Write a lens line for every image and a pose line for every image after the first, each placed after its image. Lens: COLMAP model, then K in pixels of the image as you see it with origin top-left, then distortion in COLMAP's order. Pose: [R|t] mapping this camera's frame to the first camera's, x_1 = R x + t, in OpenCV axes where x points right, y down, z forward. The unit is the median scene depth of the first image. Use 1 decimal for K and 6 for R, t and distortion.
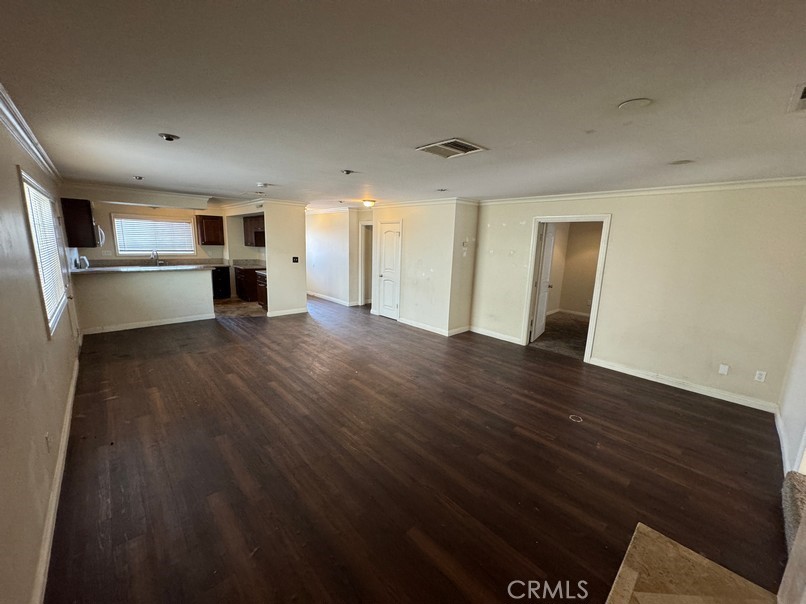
lens RADIAL K [[322.6, 0, 401.8], [0, 322.6, 299.7], [0, 0, 1]] dist [-0.003161, 0.000081]
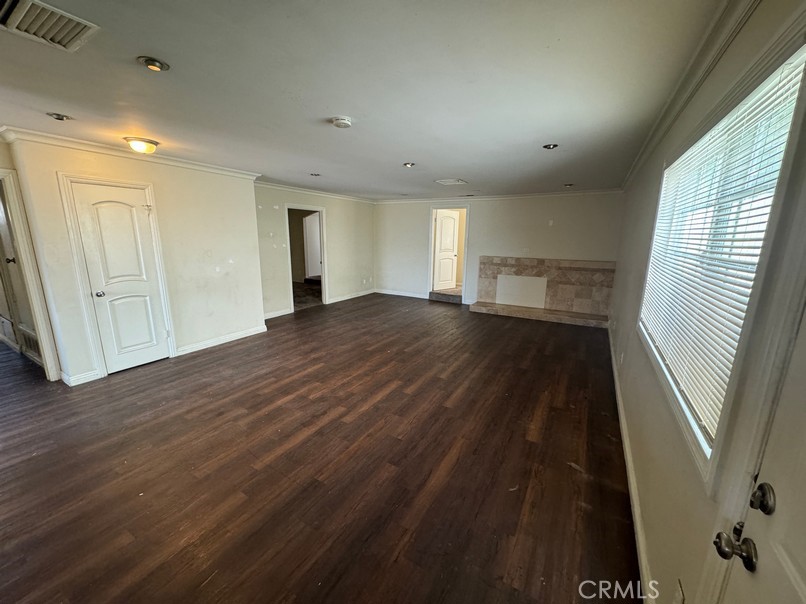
lens RADIAL K [[322.6, 0, 401.5], [0, 322.6, 303.4], [0, 0, 1]] dist [-0.003161, 0.000081]
pose [[-0.289271, -0.233223, 0.928401, -0.856143], [0.151611, 0.946462, 0.284999, -0.172409], [-0.945165, 0.223198, -0.238425, 0.917587]]
